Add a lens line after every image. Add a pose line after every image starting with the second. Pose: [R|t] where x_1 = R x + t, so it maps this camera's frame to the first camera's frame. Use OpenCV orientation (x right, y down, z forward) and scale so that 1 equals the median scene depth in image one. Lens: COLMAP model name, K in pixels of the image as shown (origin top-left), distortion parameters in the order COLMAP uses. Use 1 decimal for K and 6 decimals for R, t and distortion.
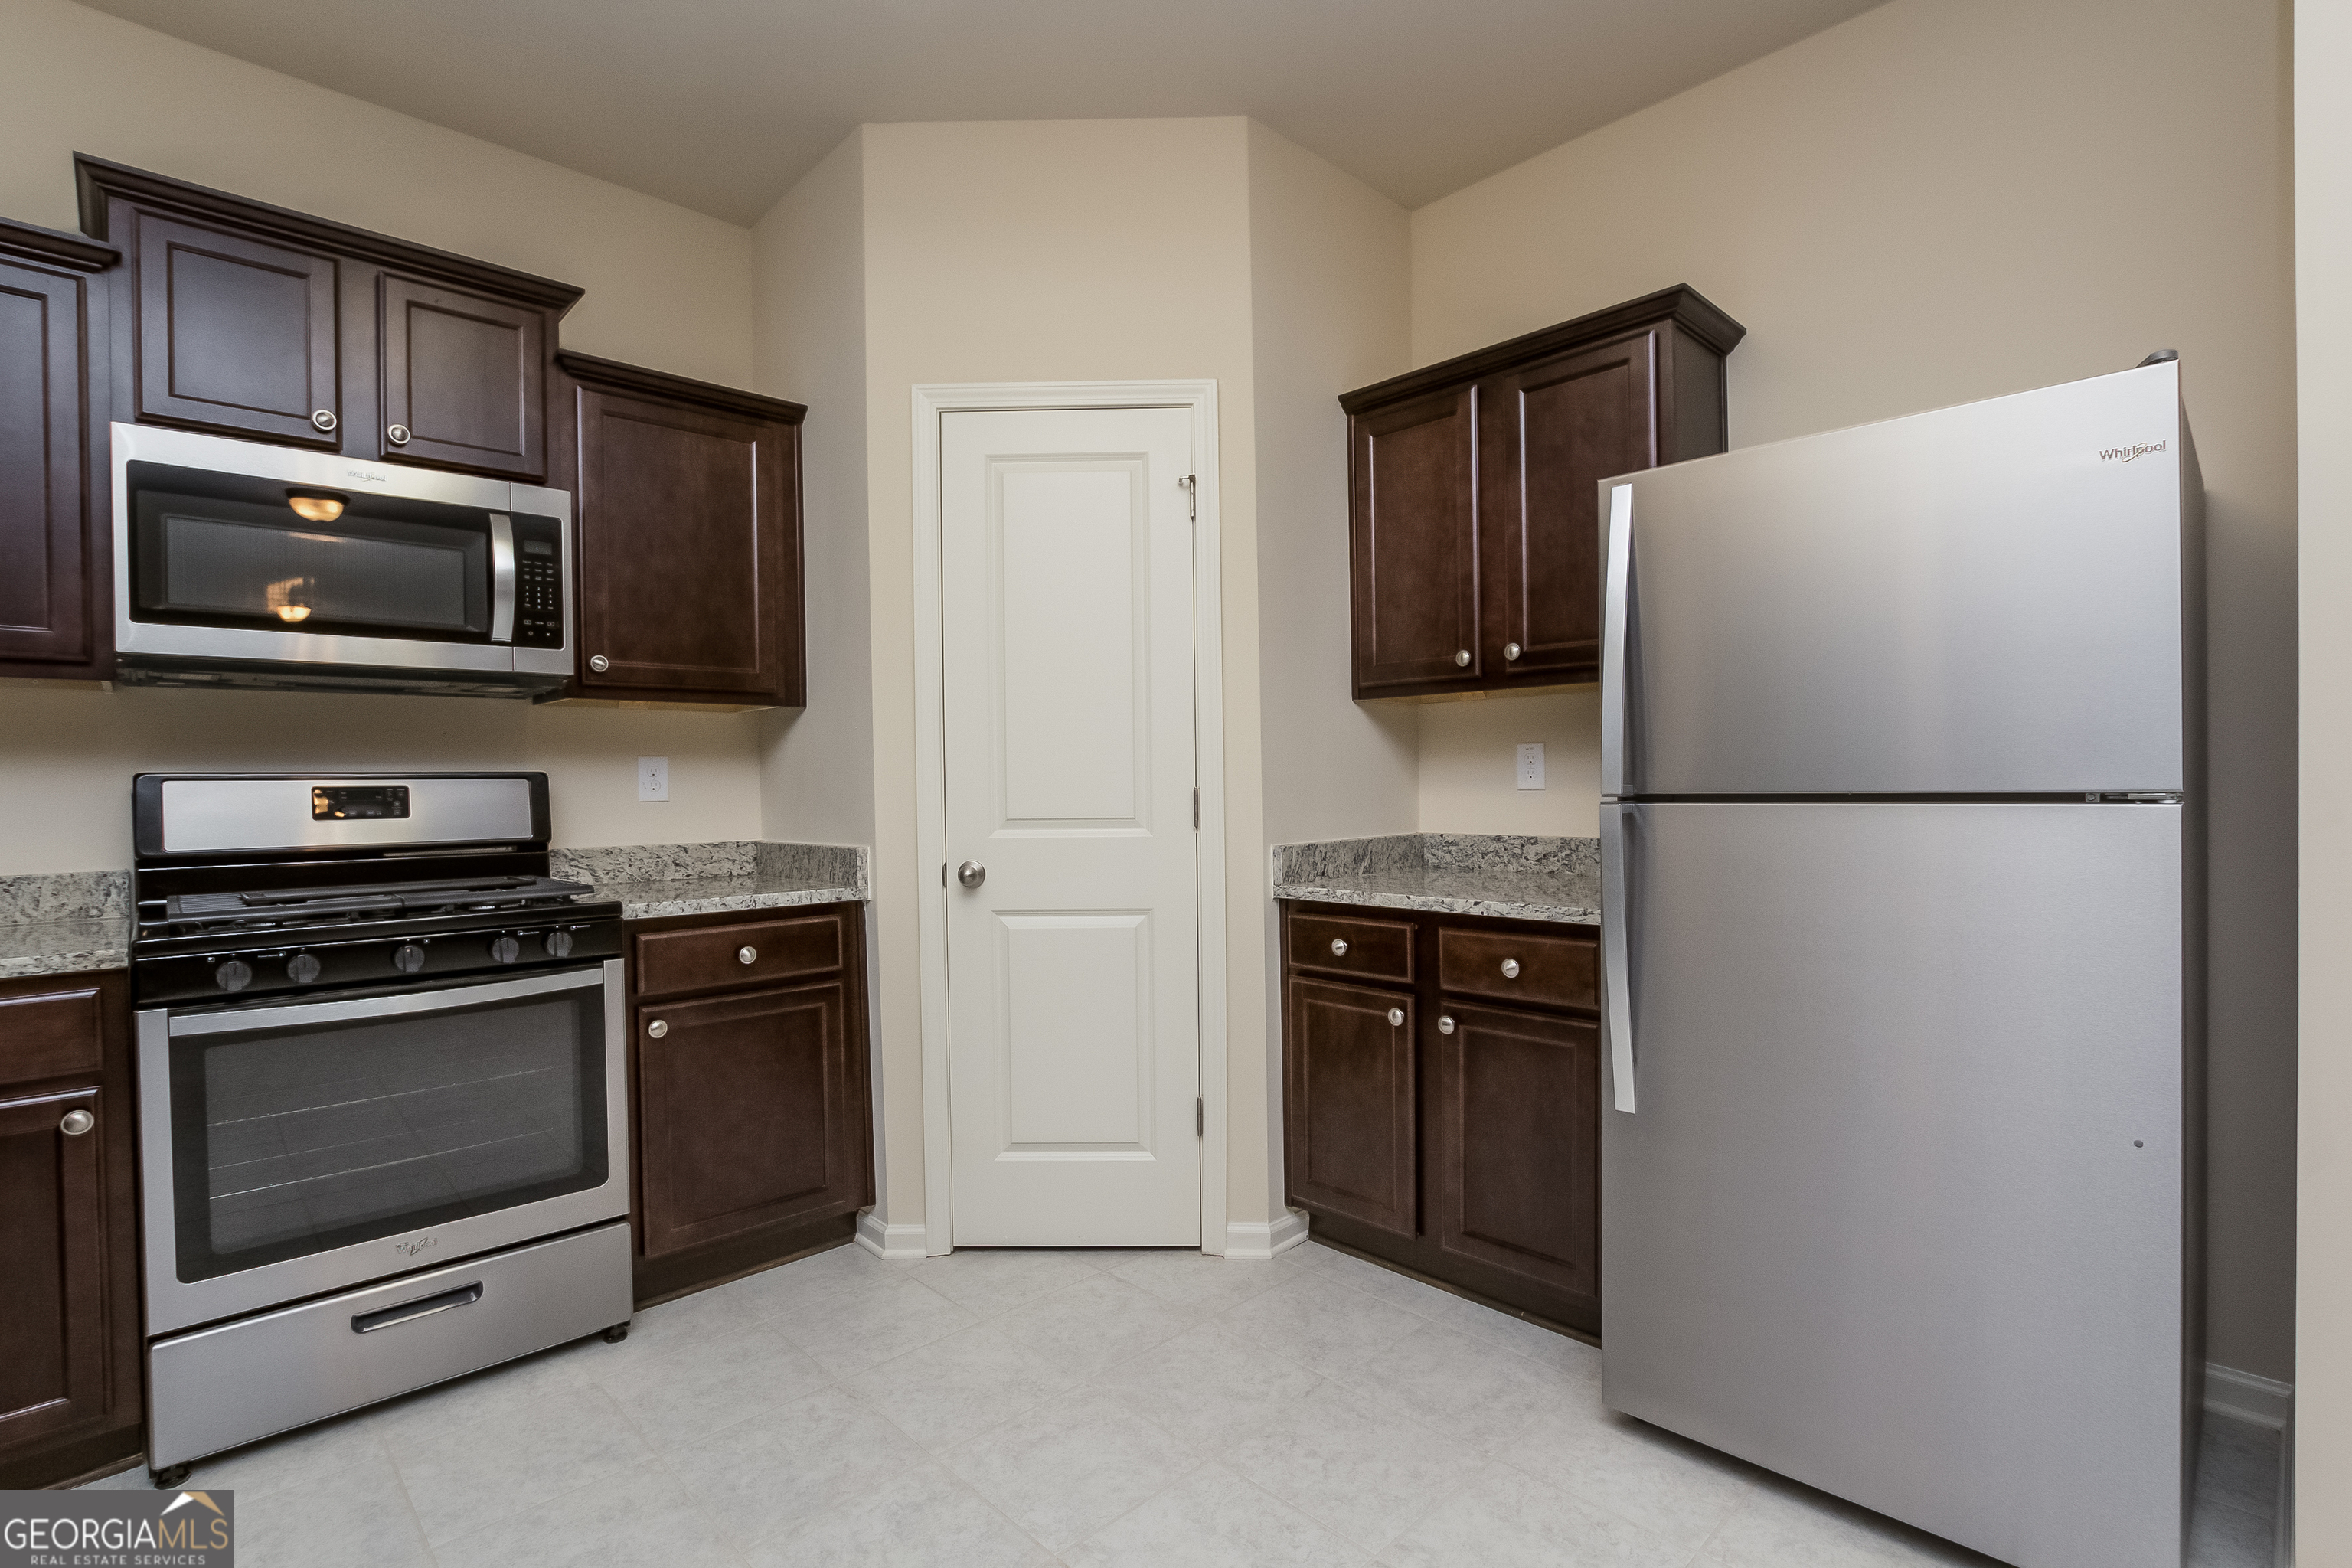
lens RADIAL K [[1124.4, 0, 1172.5], [0, 1124.4, 784.9], [0, 0, 1]] dist [-0.003575, 0.000114]
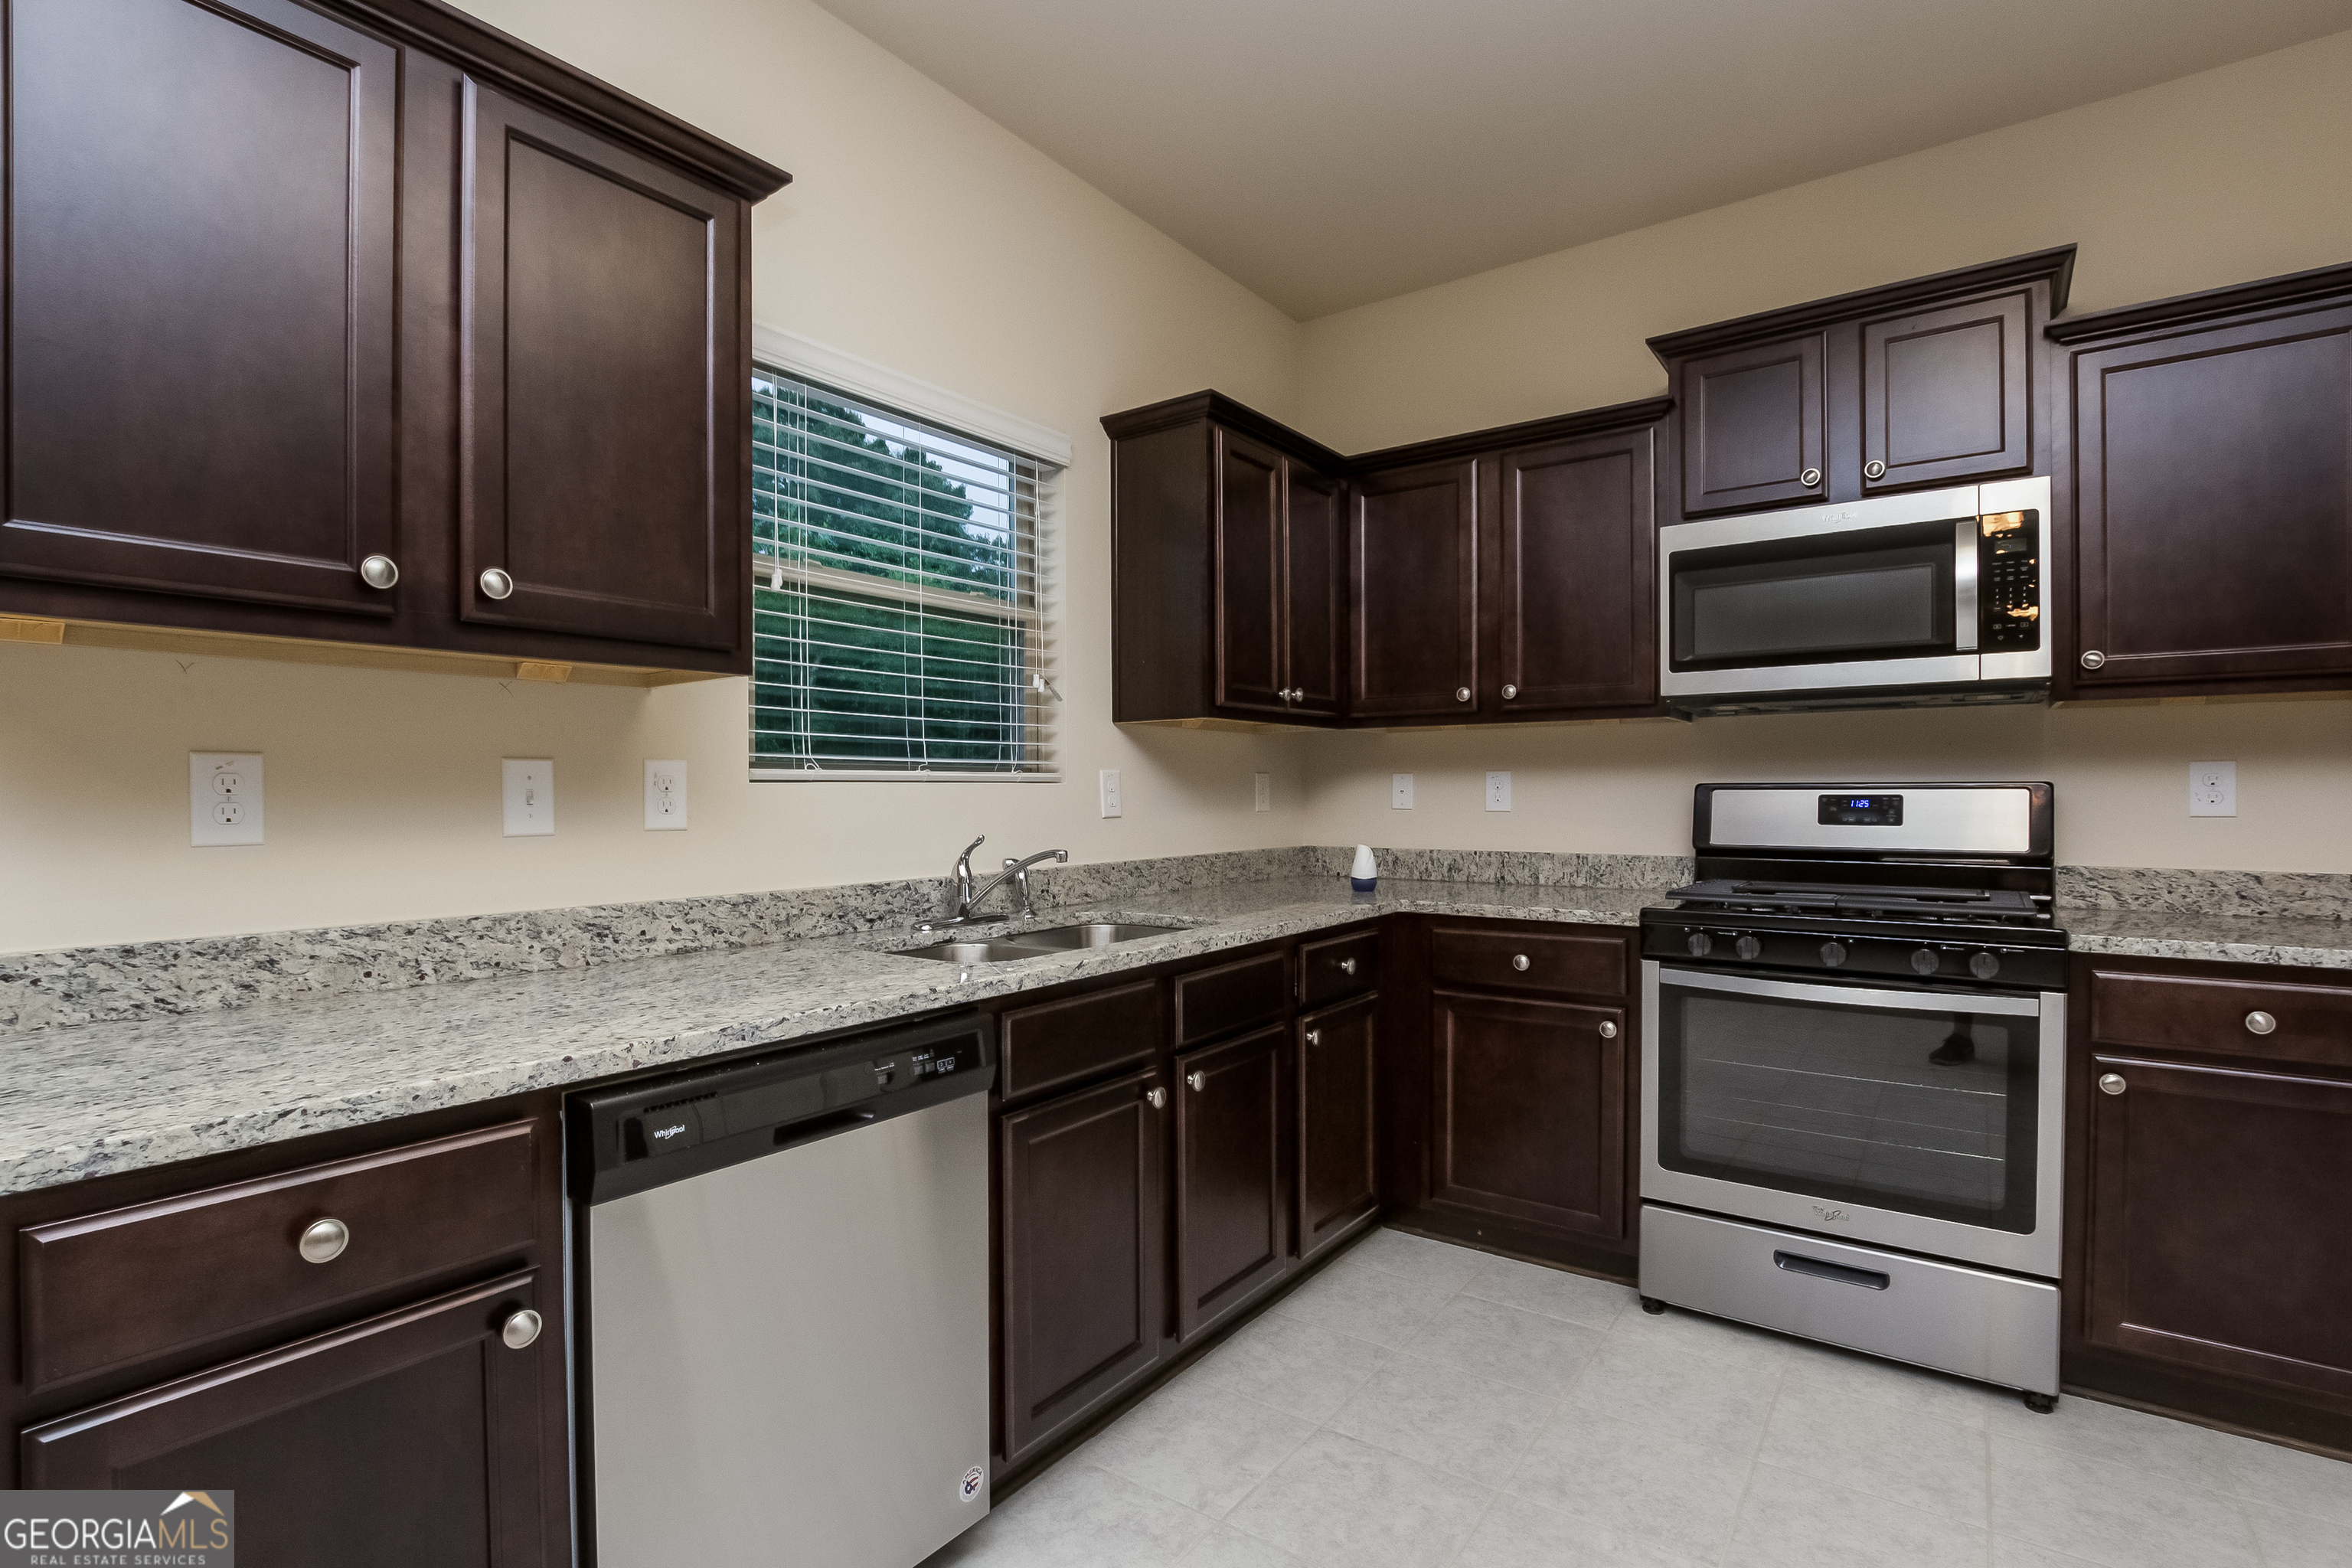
lens RADIAL K [[1124.4, 0, 1170.1], [0, 1124.4, 792.4], [0, 0, 1]] dist [-0.003575, 0.000114]
pose [[0.186650, 0.011149, -0.982363, 0.243675], [-0.003564, 0.999937, 0.010671, -0.011332], [0.982420, 0.001510, 0.186678, 0.133185]]
